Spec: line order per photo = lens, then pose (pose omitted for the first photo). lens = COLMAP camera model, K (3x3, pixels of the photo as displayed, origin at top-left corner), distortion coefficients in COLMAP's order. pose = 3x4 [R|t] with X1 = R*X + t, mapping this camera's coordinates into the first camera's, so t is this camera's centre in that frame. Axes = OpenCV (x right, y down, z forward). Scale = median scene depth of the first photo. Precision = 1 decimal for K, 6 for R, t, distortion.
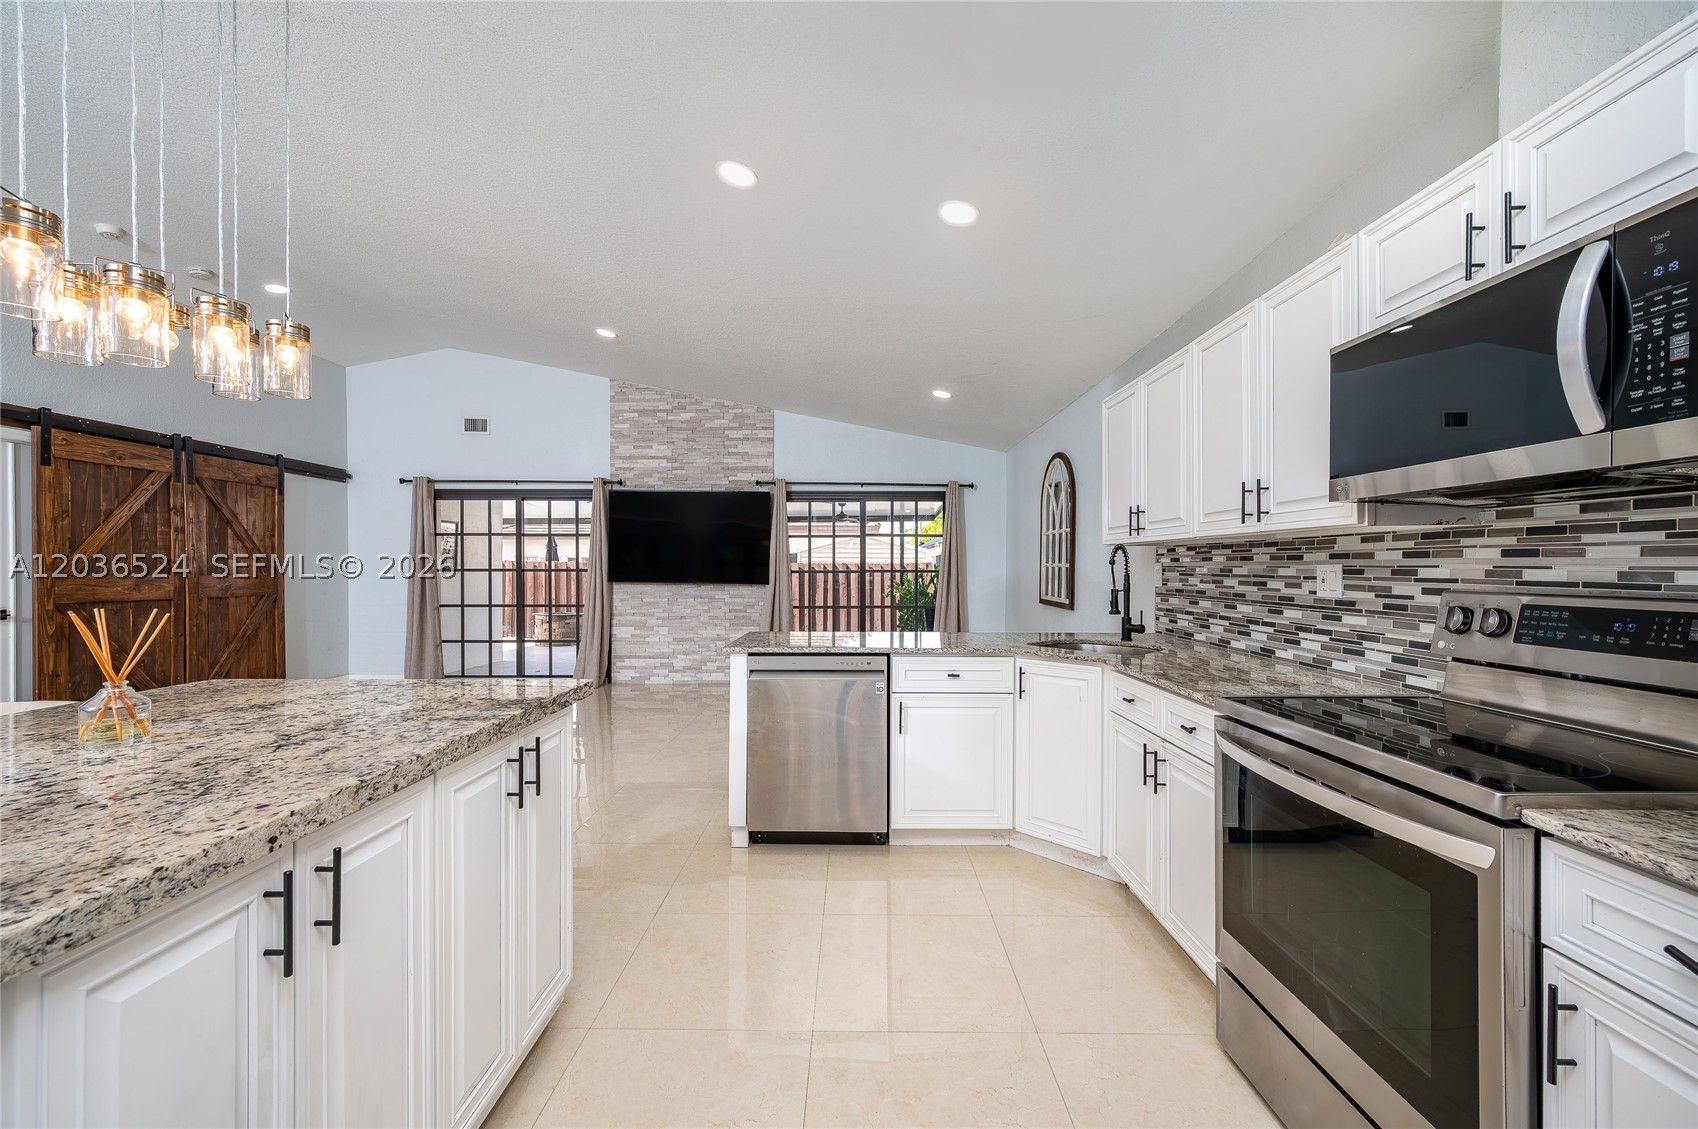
lens RADIAL K [[692.1, 0, 852.8], [0, 692.1, 576.1], [0, 0, 1]] dist [0.006881, -0.000138]
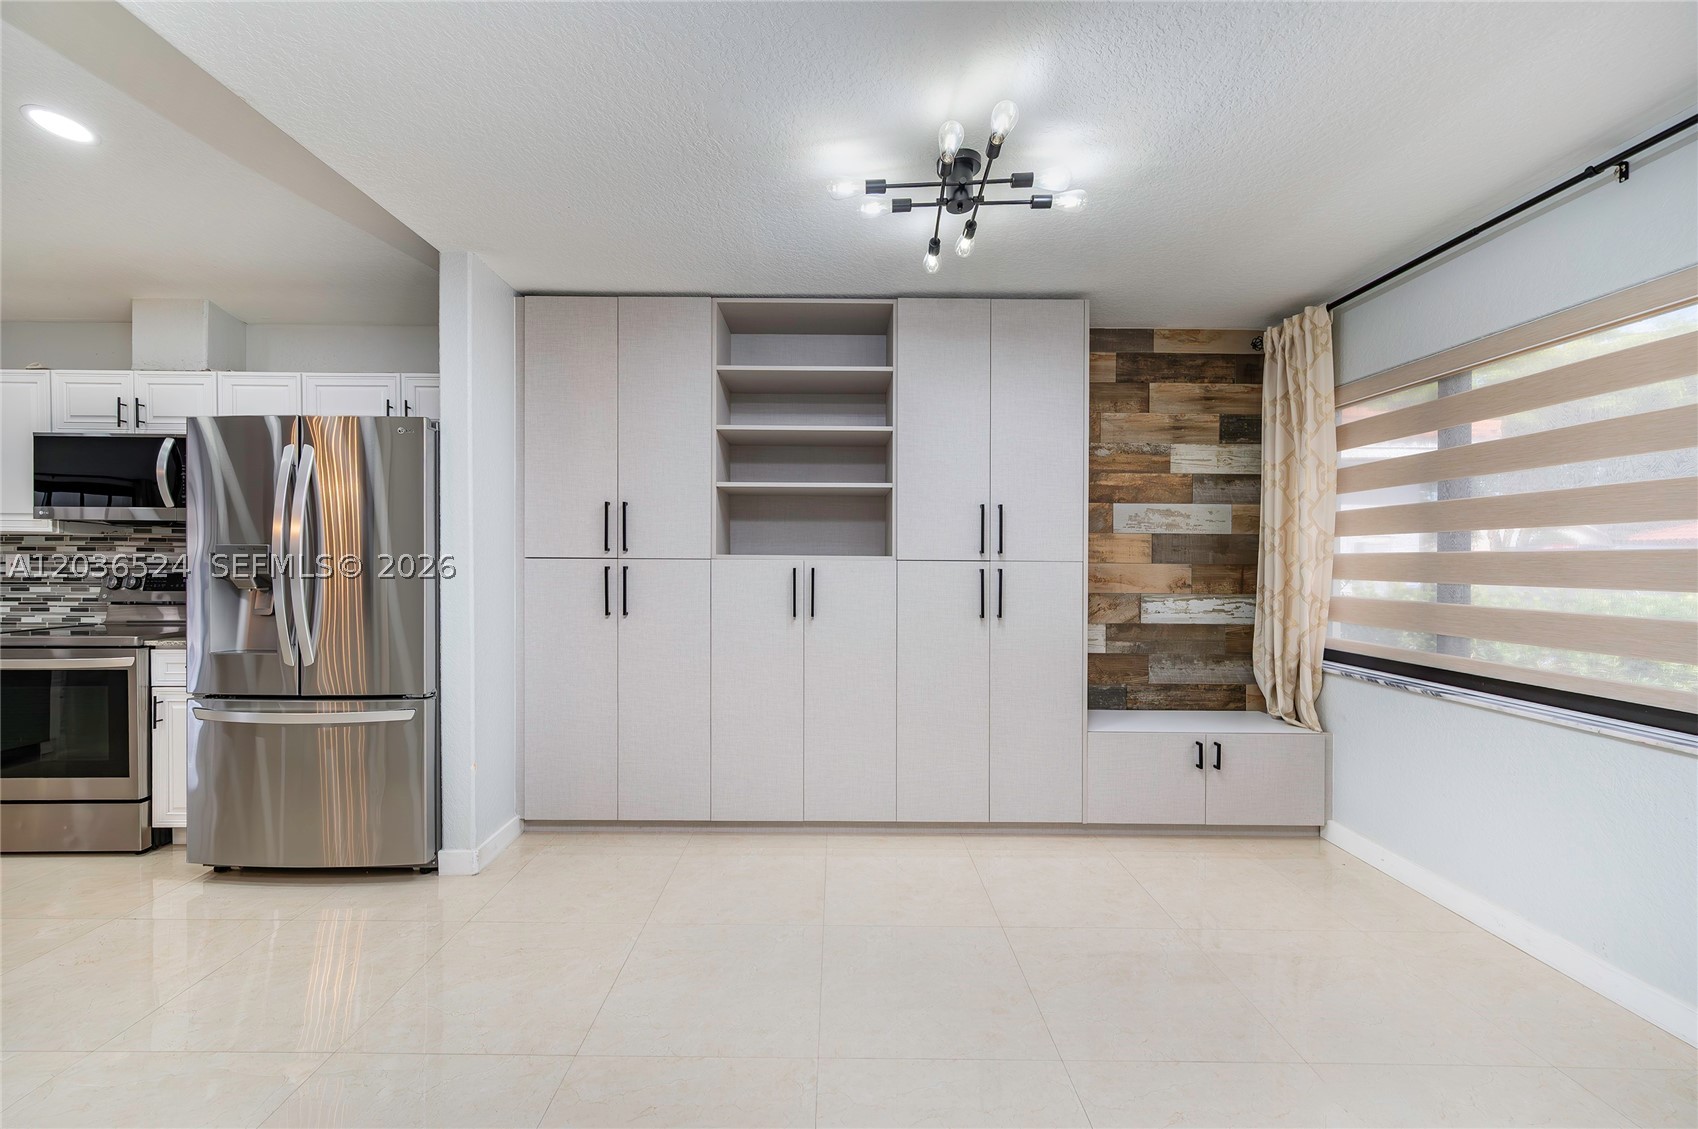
lens RADIAL K [[692.1, 0, 841.6], [0, 692.1, 564.4], [0, 0, 1]] dist [0.006881, -0.000138]
pose [[0.031176, -0.003689, 0.999507, -0.802959], [0.008507, 0.999958, 0.003425, 0.016214], [-0.999478, 0.008396, 0.031206, -0.867063]]
